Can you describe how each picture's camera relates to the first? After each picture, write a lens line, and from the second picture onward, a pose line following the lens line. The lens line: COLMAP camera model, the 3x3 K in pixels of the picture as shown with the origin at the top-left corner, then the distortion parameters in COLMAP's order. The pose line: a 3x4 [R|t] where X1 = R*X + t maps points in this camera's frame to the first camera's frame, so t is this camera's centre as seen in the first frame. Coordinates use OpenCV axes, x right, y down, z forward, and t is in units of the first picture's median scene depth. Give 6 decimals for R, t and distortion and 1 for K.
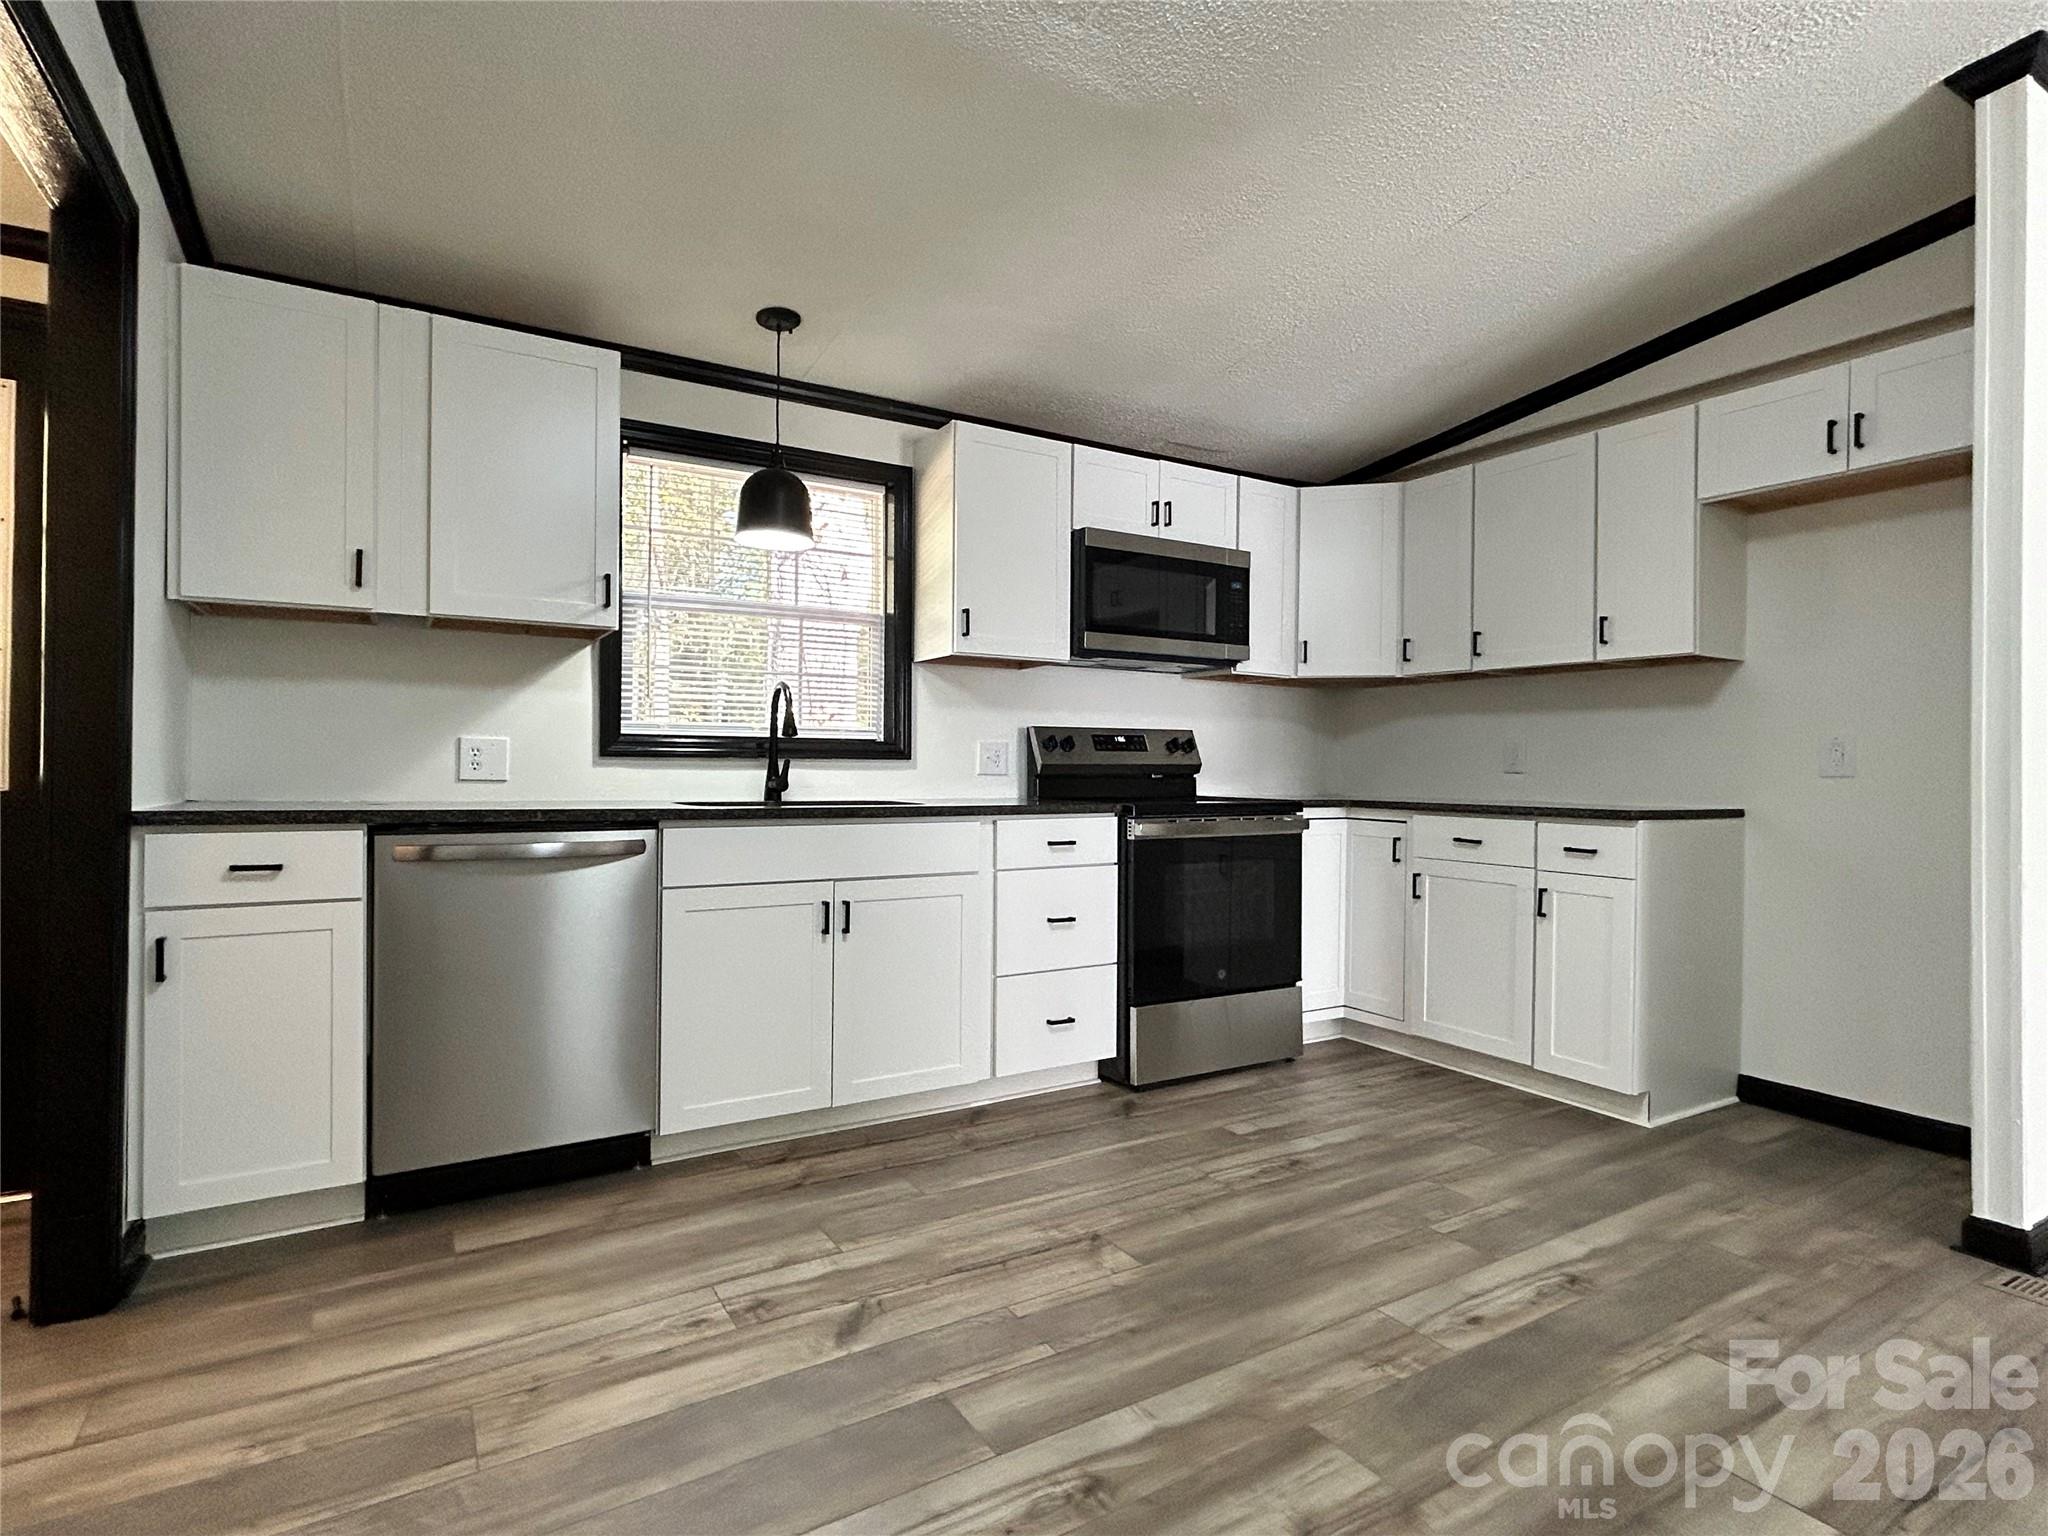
lens RADIAL K [[1033.9, 0, 1022.1], [0, 1033.9, 767.2], [0, 0, 1]] dist [-0.003324, 0.003645]
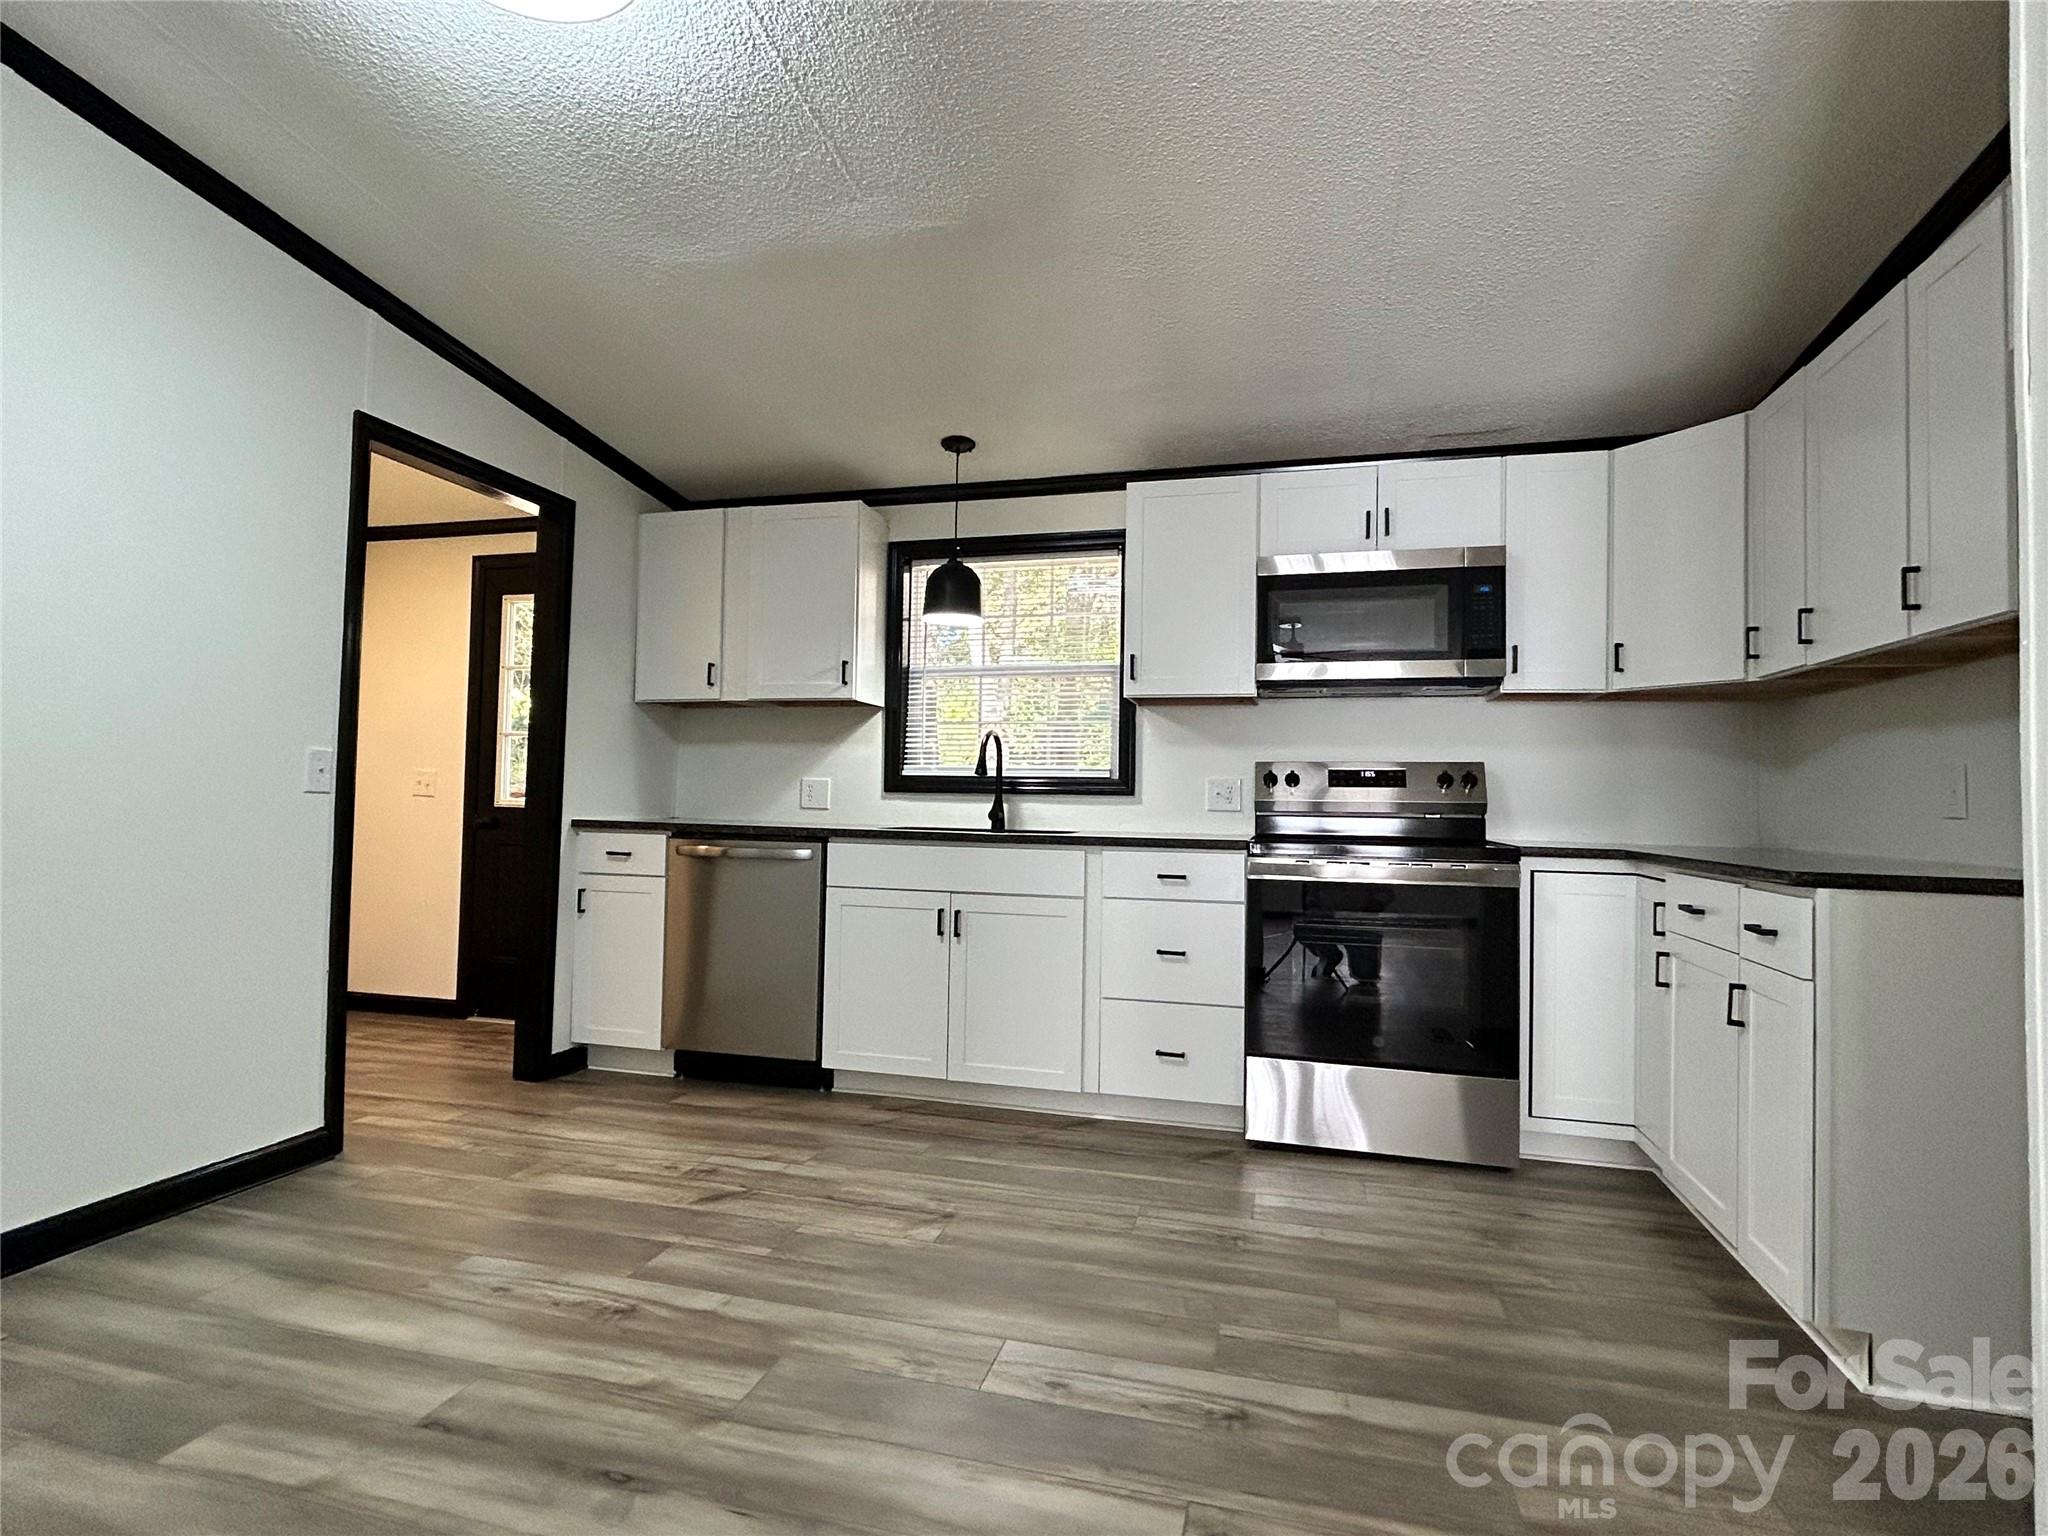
lens RADIAL K [[1033.9, 0, 1016.1], [0, 1033.9, 769.0], [0, 0, 1]] dist [-0.003324, 0.003645]
pose [[0.690007, -0.018206, -0.723574, 0.771709], [-0.012595, 0.999230, -0.037152, 0.008679], [0.723693, 0.034748, 0.689247, 0.215170]]
